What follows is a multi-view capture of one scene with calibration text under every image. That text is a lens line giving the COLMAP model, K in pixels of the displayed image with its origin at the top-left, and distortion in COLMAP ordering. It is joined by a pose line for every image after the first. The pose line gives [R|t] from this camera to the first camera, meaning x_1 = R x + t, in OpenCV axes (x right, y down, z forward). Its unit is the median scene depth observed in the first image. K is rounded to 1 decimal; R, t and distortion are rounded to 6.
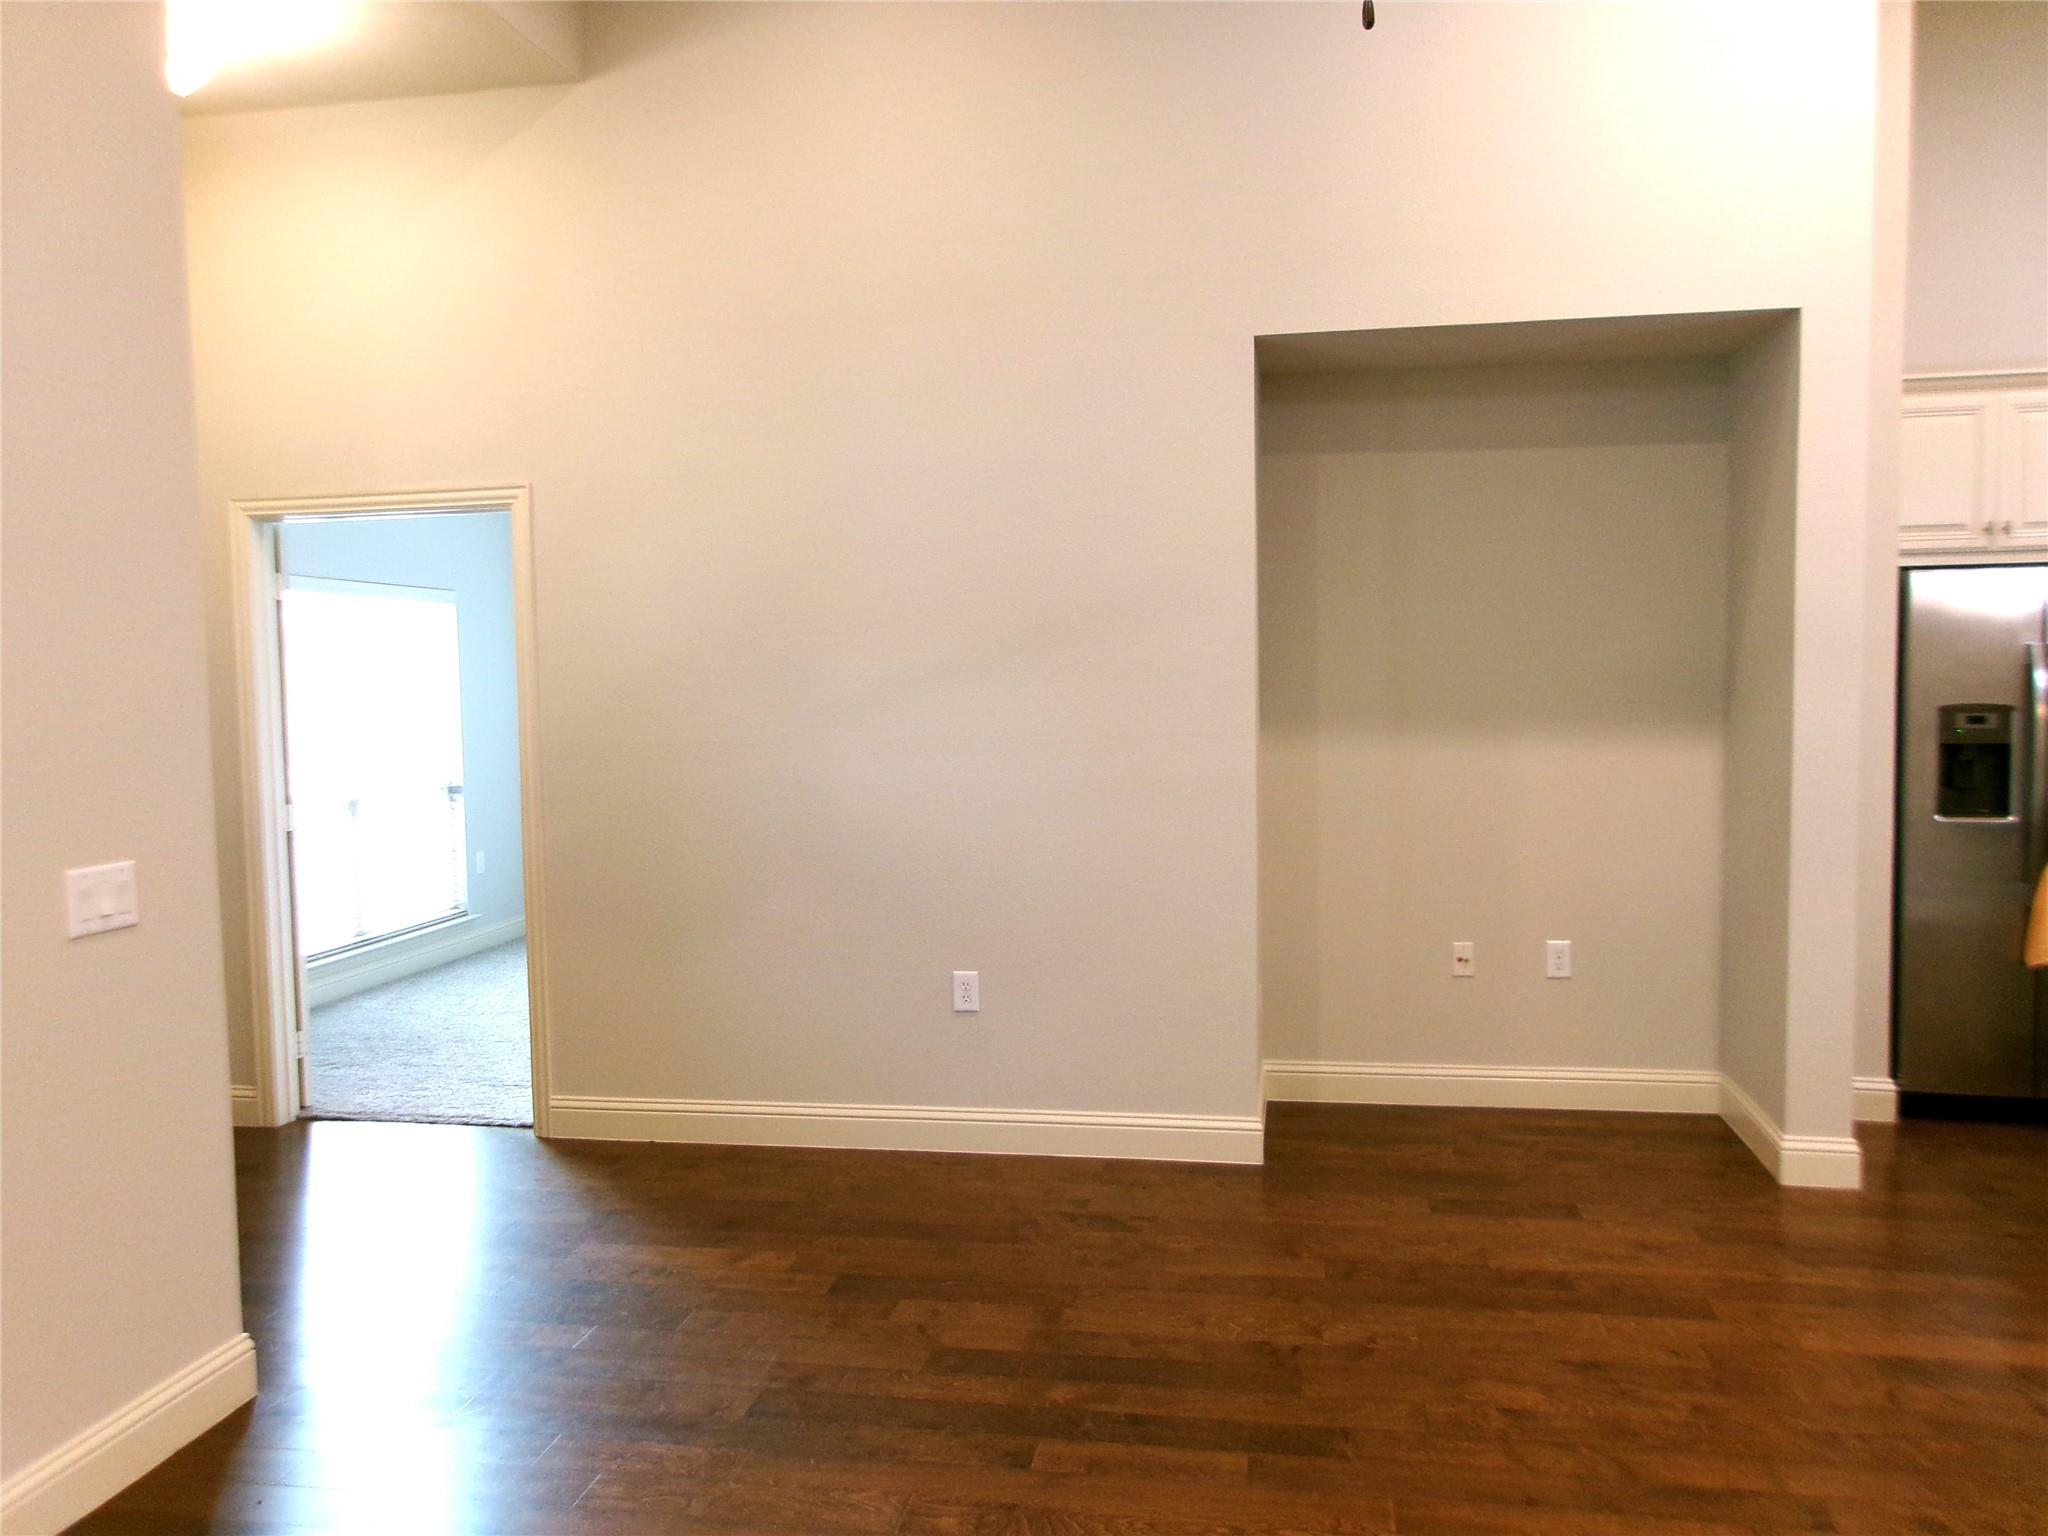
lens RADIAL K [[1590.3, 0, 1024.1], [0, 1590.3, 774.1], [0, 0, 1]] dist [0.034642, -0.001560]
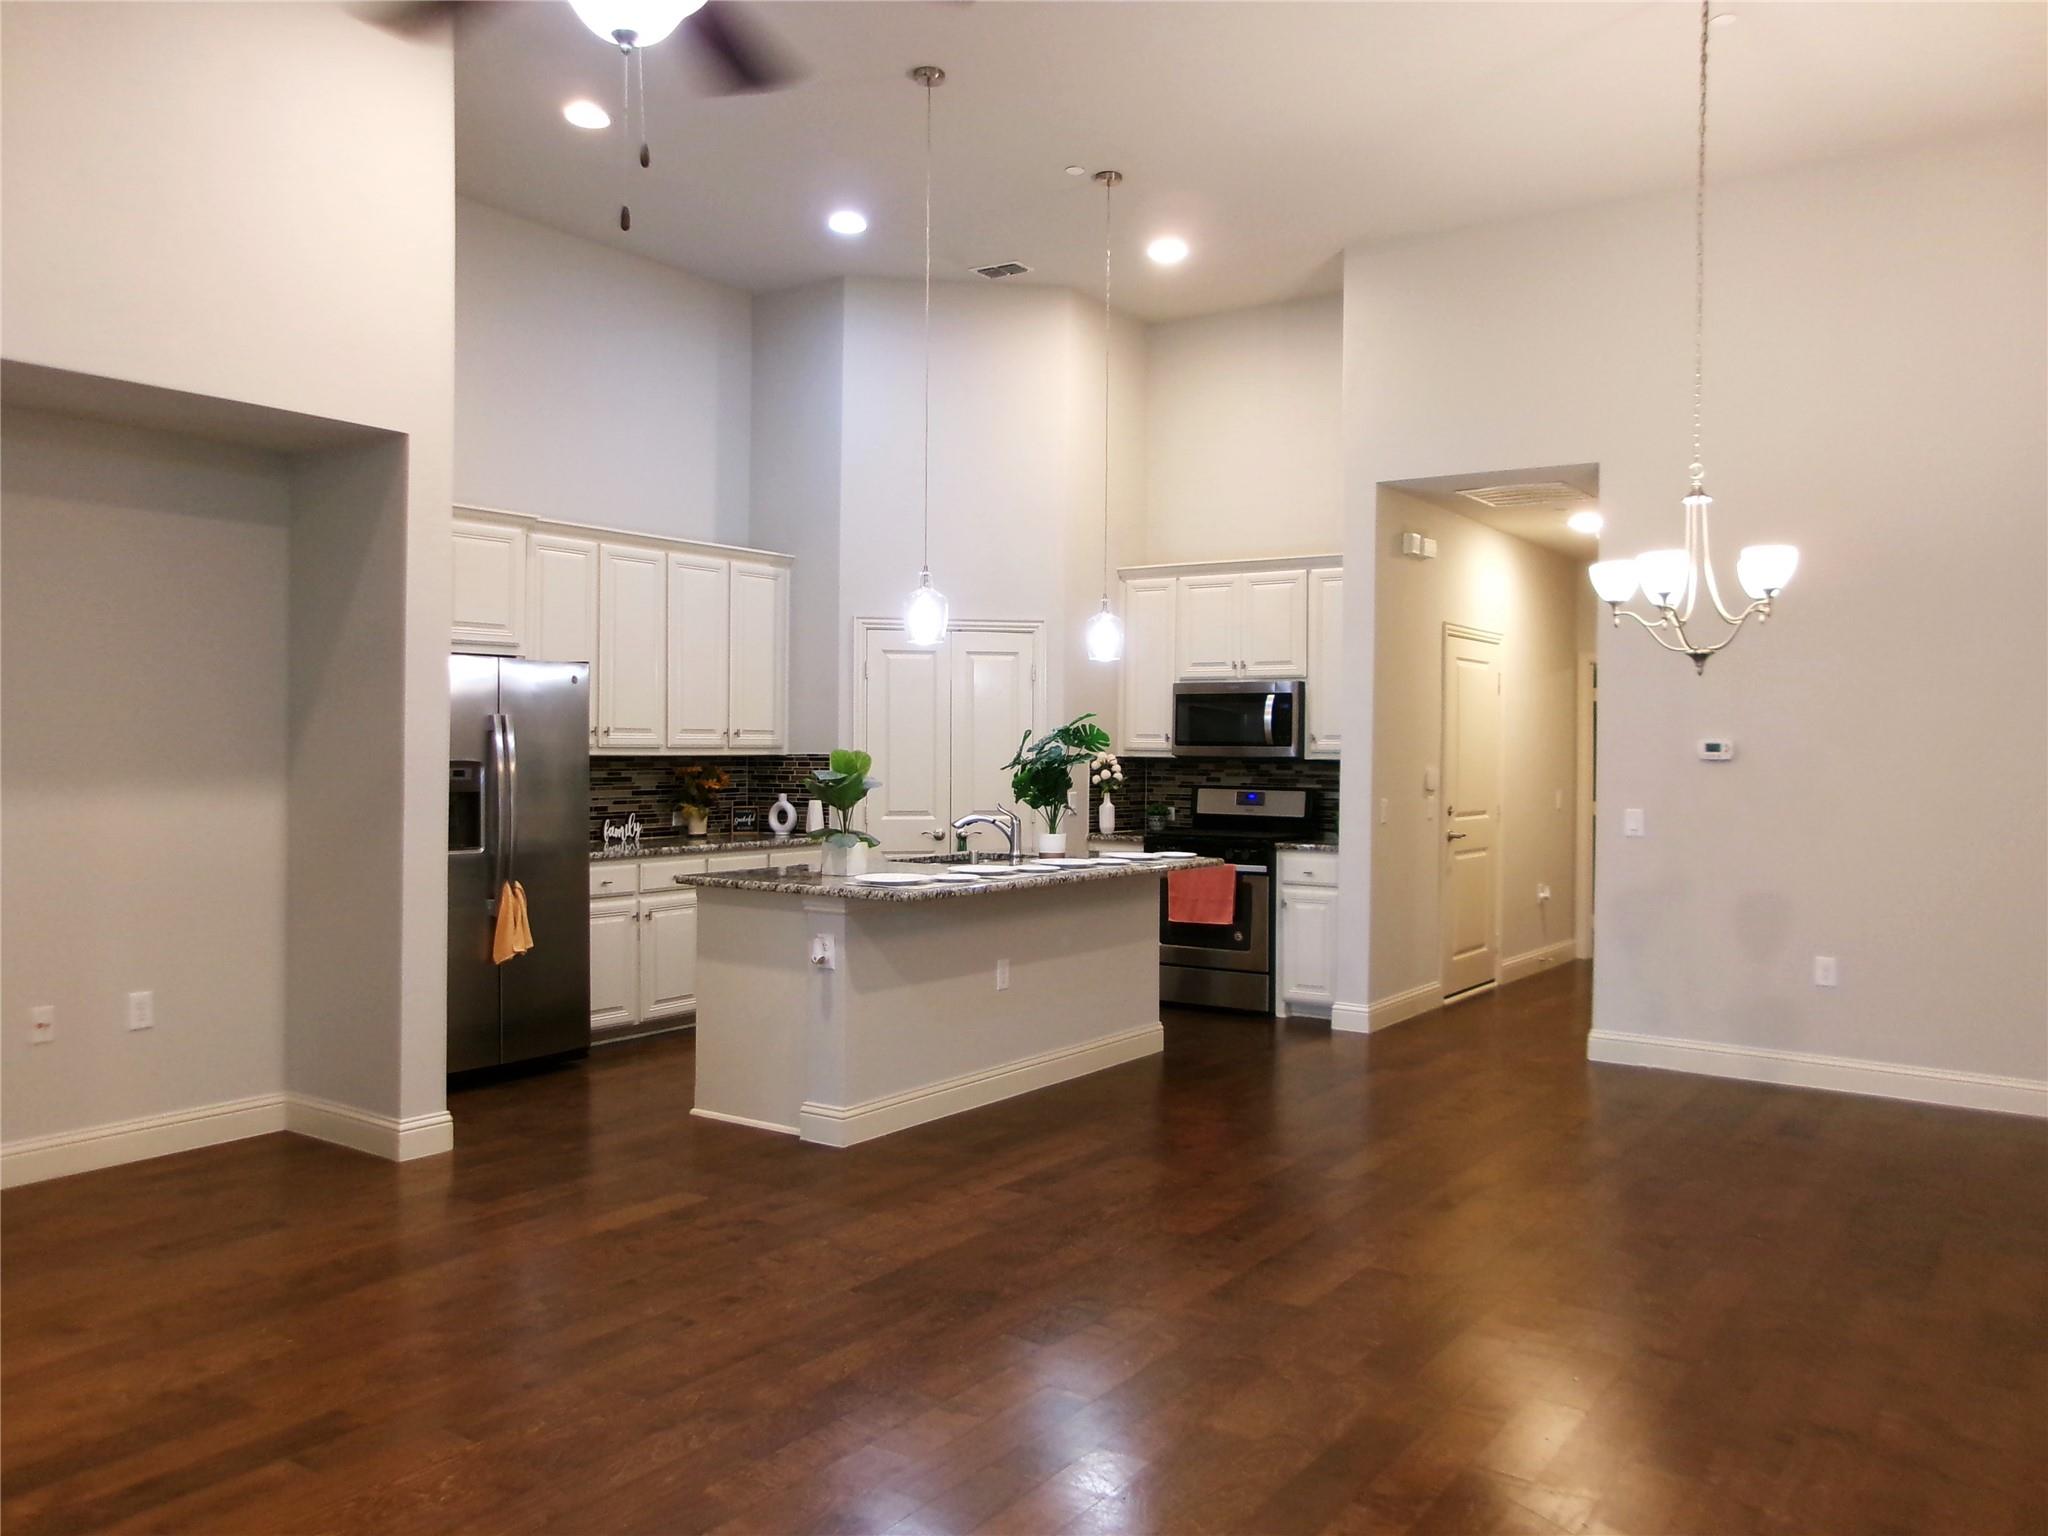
lens RADIAL K [[1634.9, 0, 1024.0], [0, 1634.9, 768.0], [0, 0, 1]] dist [-0.004552, -0.002491]
pose [[0.416907, 0.000631, 0.908949, -0.421978], [0.040713, 0.998983, -0.019367, 0.005499], [-0.908037, 0.045080, 0.416458, 0.055731]]
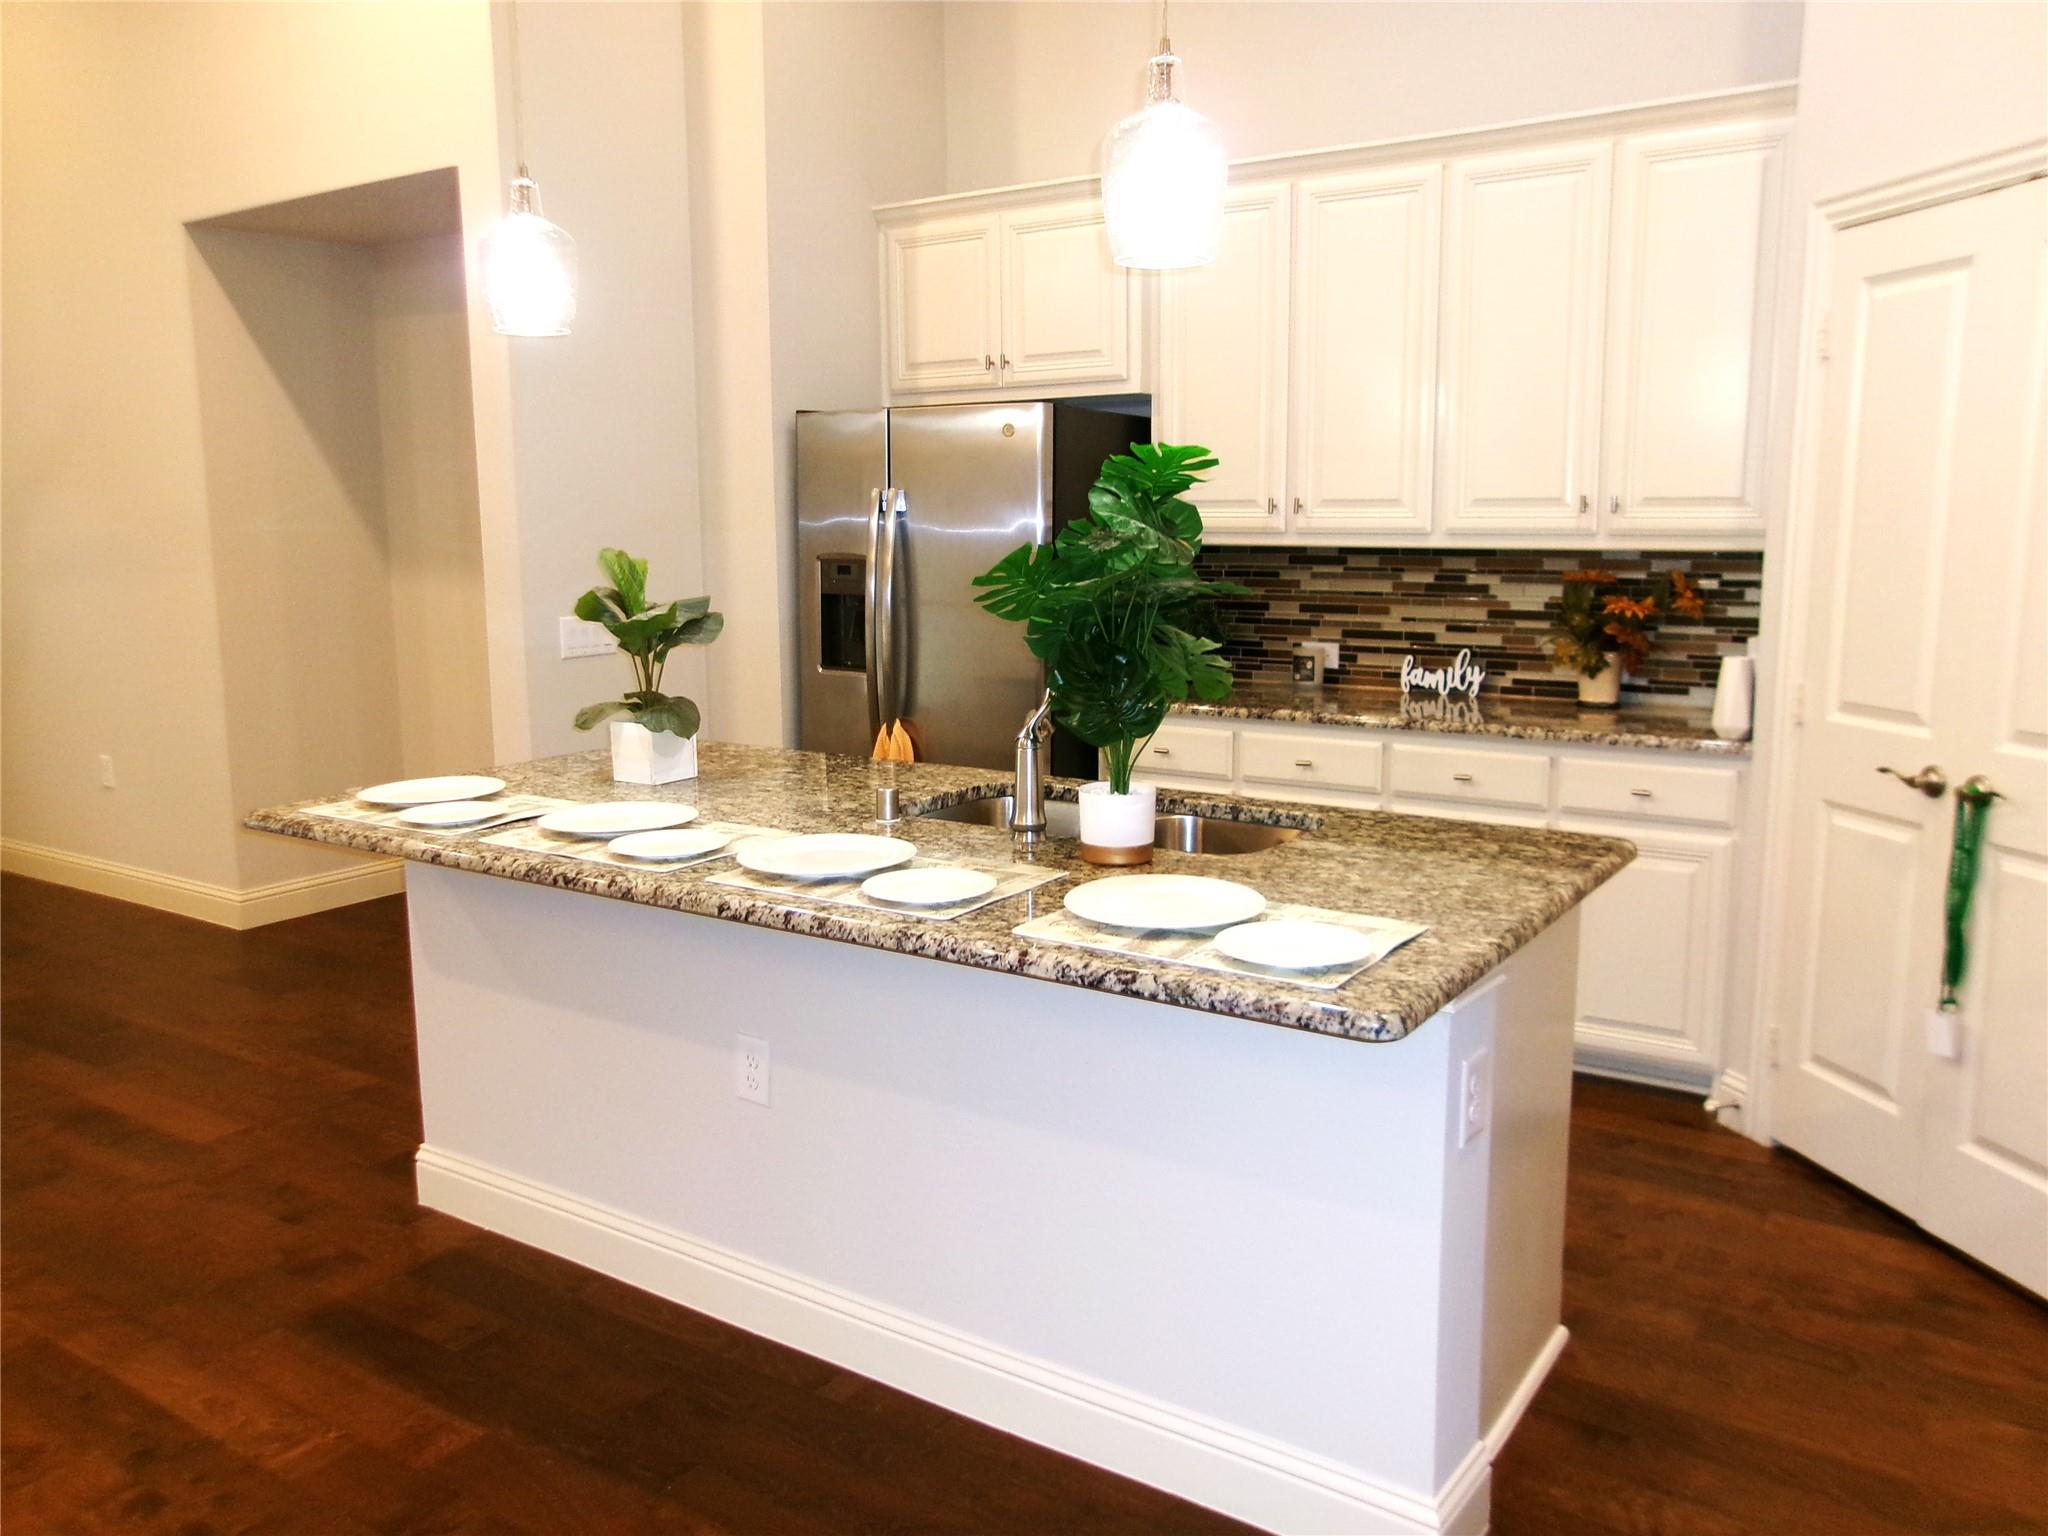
lens RADIAL K [[1615.3, 0, 1021.7], [0, 1615.3, 752.1], [0, 0, 1]] dist [-0.005582, 0.075554]
pose [[0.906302, 0.069267, -0.416915, 1.165208], [-0.027757, 0.994103, 0.104823, -0.030652], [0.421718, -0.083429, 0.902881, 0.163092]]
